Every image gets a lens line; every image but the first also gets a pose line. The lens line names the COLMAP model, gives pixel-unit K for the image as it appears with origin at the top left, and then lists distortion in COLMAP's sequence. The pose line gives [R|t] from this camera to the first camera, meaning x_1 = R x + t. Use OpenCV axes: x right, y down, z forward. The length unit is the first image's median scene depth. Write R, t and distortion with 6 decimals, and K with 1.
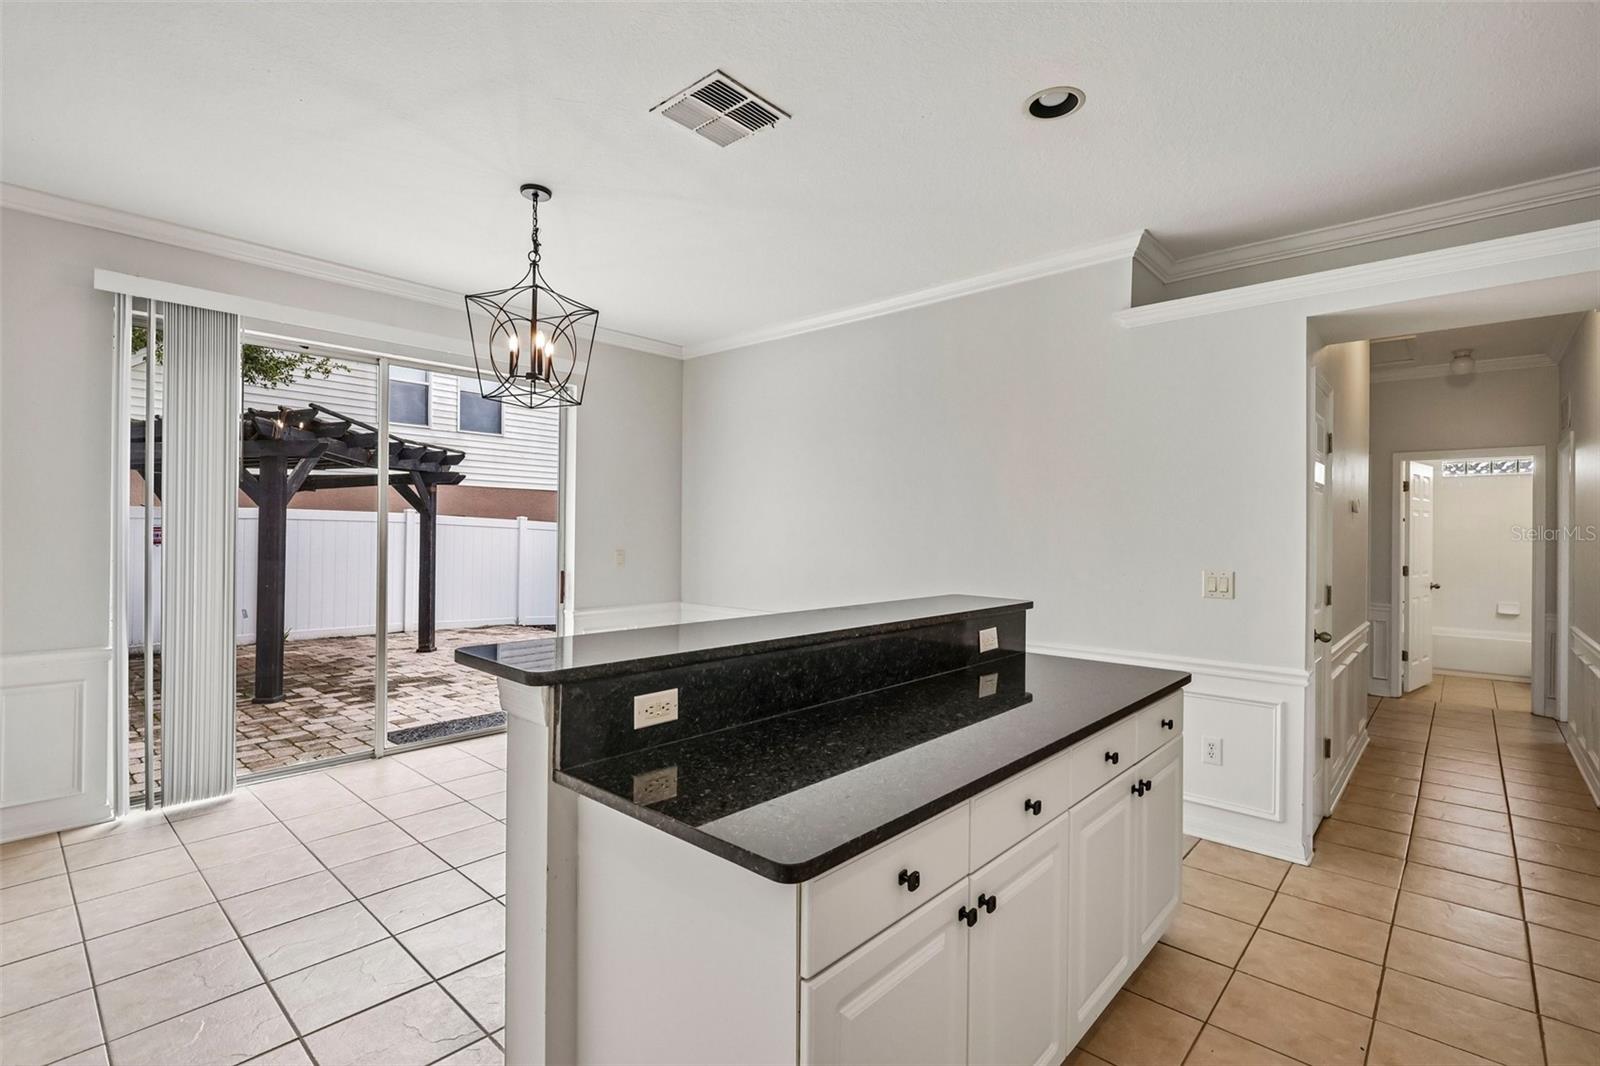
lens RADIAL K [[739.6, 0, 799.6], [0, 739.6, 527.9], [0, 0, 1]] dist [-0.000930, -0.000889]
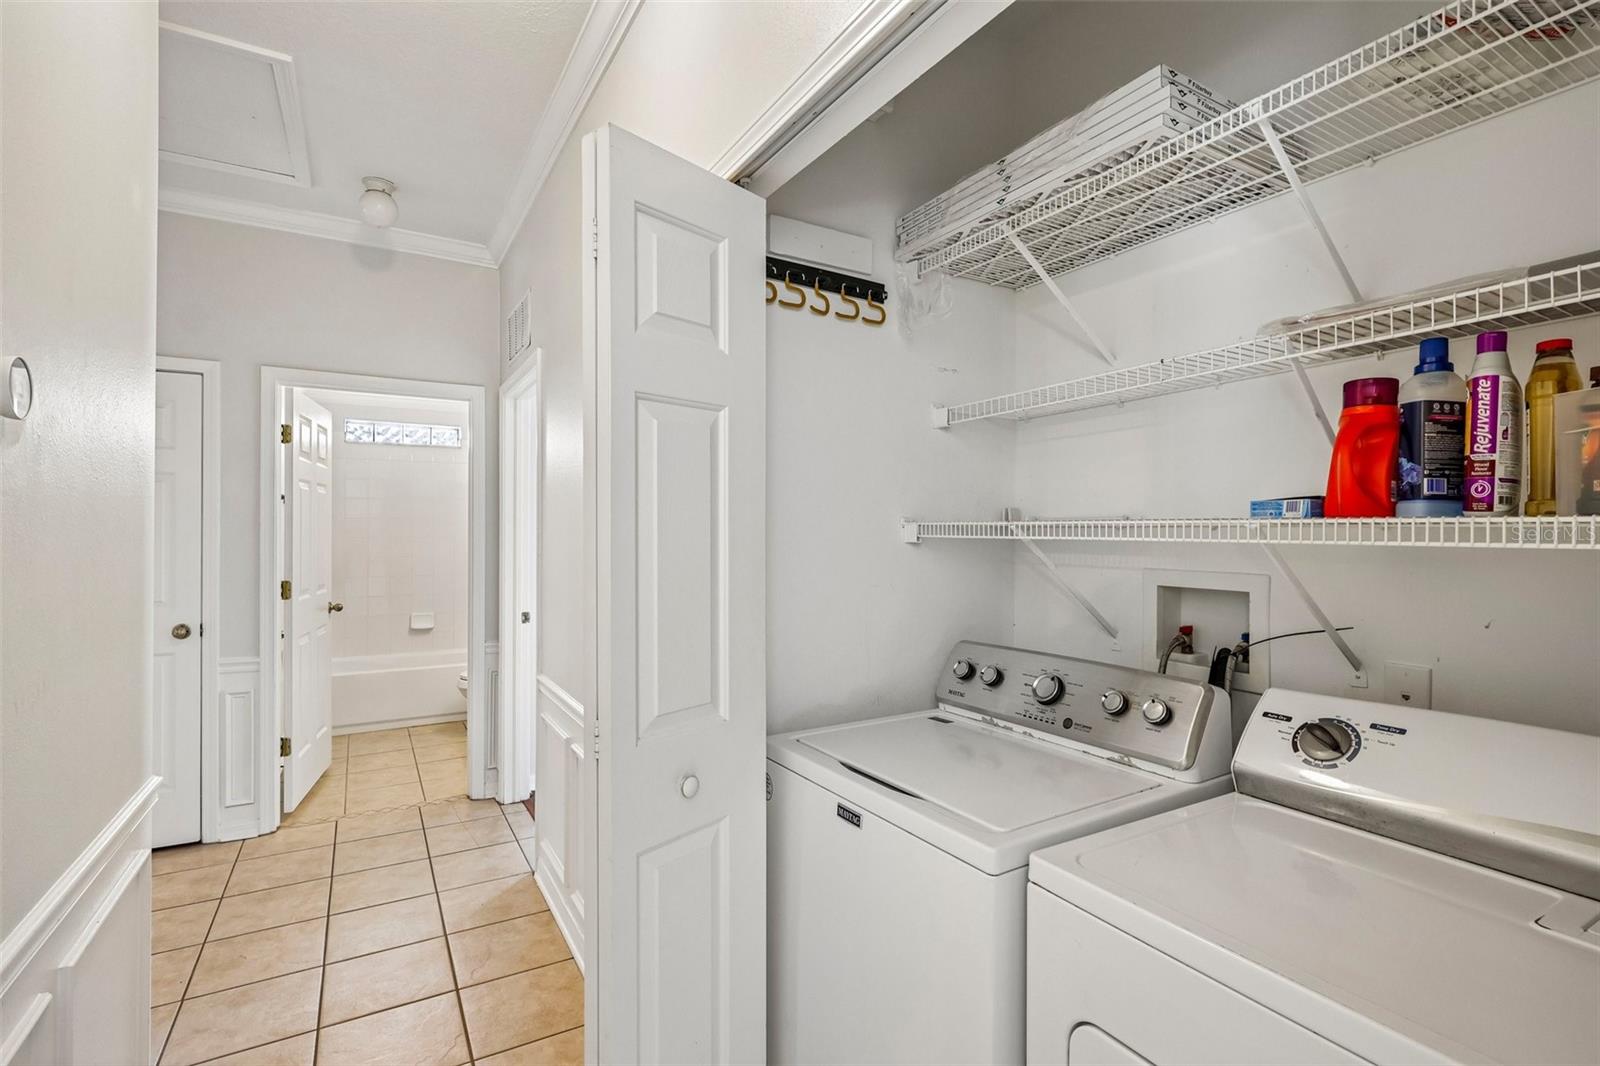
lens RADIAL K [[739.6, 0, 808.3], [0, 739.6, 529.6], [0, 0, 1]] dist [-0.000930, -0.000889]
pose [[0.288890, -0.007185, 0.957335, 0.408375], [-0.003271, 0.999959, 0.008492, 0.007641], [-0.957357, -0.005585, 0.288854, 0.471806]]
